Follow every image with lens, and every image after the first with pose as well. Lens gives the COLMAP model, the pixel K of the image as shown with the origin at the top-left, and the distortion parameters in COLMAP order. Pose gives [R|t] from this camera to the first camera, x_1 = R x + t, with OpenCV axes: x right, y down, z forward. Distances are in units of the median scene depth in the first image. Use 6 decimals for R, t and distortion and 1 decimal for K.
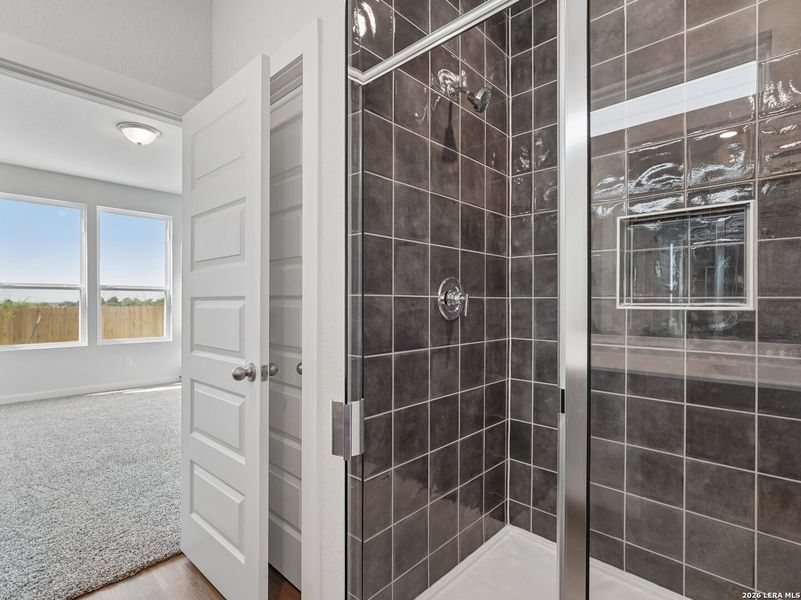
lens RADIAL K [[399.7, 0, 394.9], [0, 399.7, 297.9], [0, 0, 1]] dist [-0.007511, -0.000287]
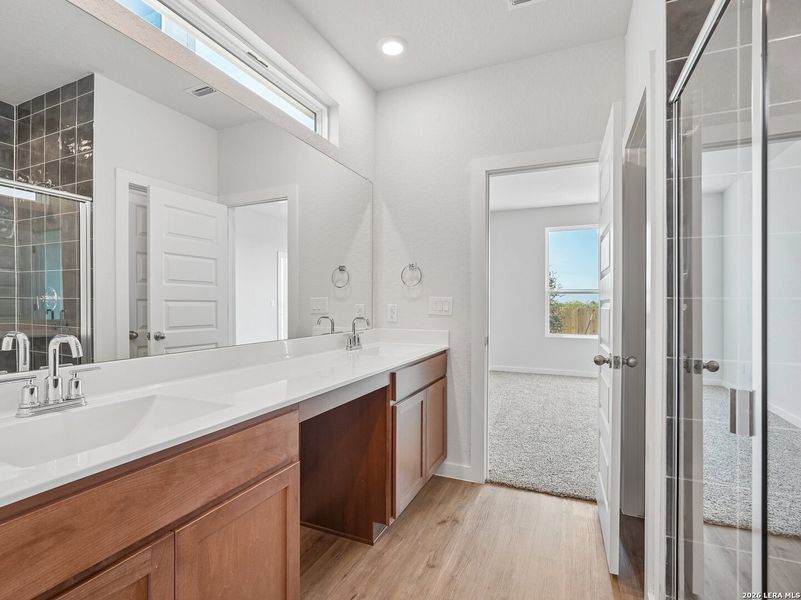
lens RADIAL K [[399.7, 0, 400.7], [0, 399.7, 300.4], [0, 0, 1]] dist [-0.007511, -0.000287]
pose [[0.348999, 0.007289, -0.937095, 4.226352], [-0.006995, 0.999962, 0.005173, -0.024228], [0.937097, 0.004749, 0.349036, -0.326897]]
